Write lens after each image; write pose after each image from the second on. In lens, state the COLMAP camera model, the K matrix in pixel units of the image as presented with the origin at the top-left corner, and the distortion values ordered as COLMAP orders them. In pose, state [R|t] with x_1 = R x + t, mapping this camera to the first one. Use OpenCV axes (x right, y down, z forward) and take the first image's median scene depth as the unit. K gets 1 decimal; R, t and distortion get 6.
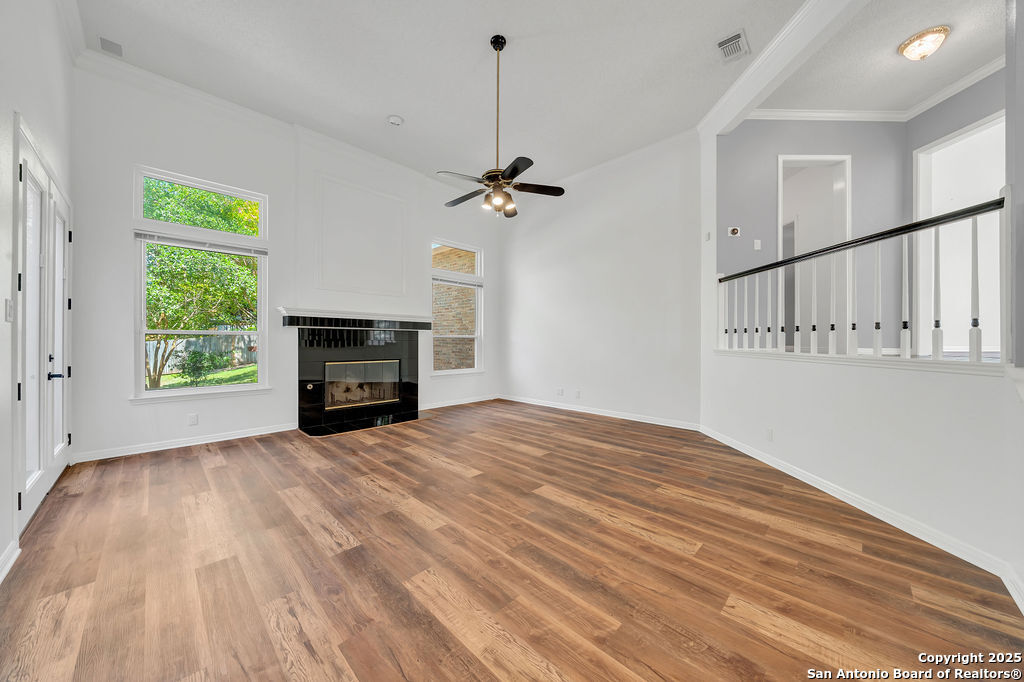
lens RADIAL K [[355.9, 0, 512.3], [0, 355.9, 338.4], [0, 0, 1]] dist [-0.010720, 0.000268]
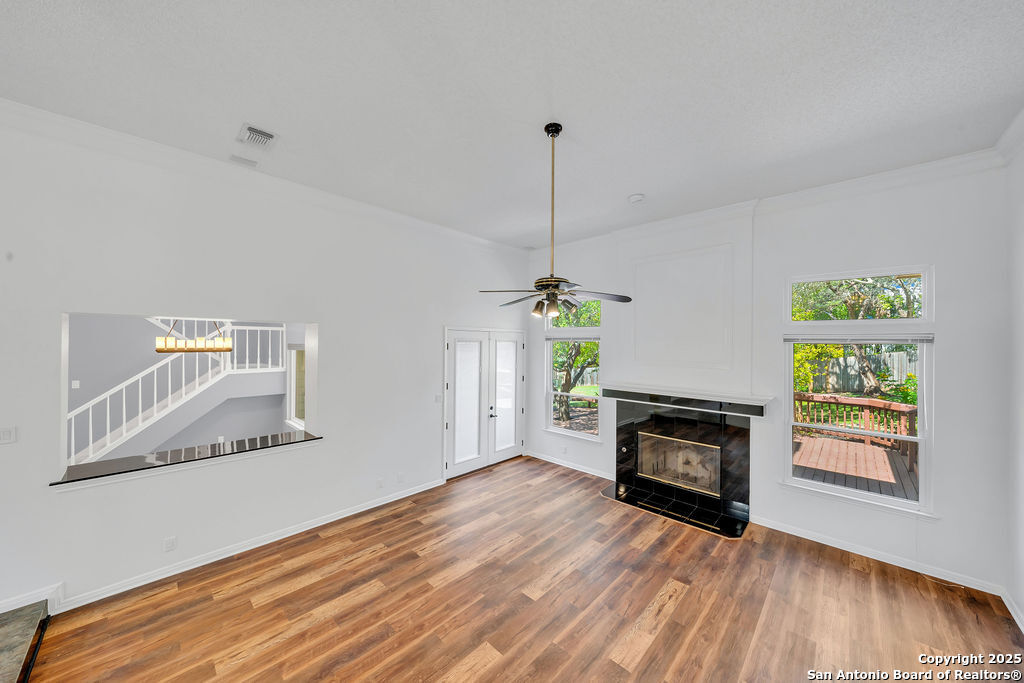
lens RADIAL K [[355.9, 0, 512.3], [0, 355.9, 338.9], [0, 0, 1]] dist [-0.010720, 0.000268]
pose [[0.007759, -0.008319, -0.999935, 0.858062], [-0.002500, 0.999962, -0.008339, -0.312686], [0.999967, 0.002565, 0.007738, 0.910474]]
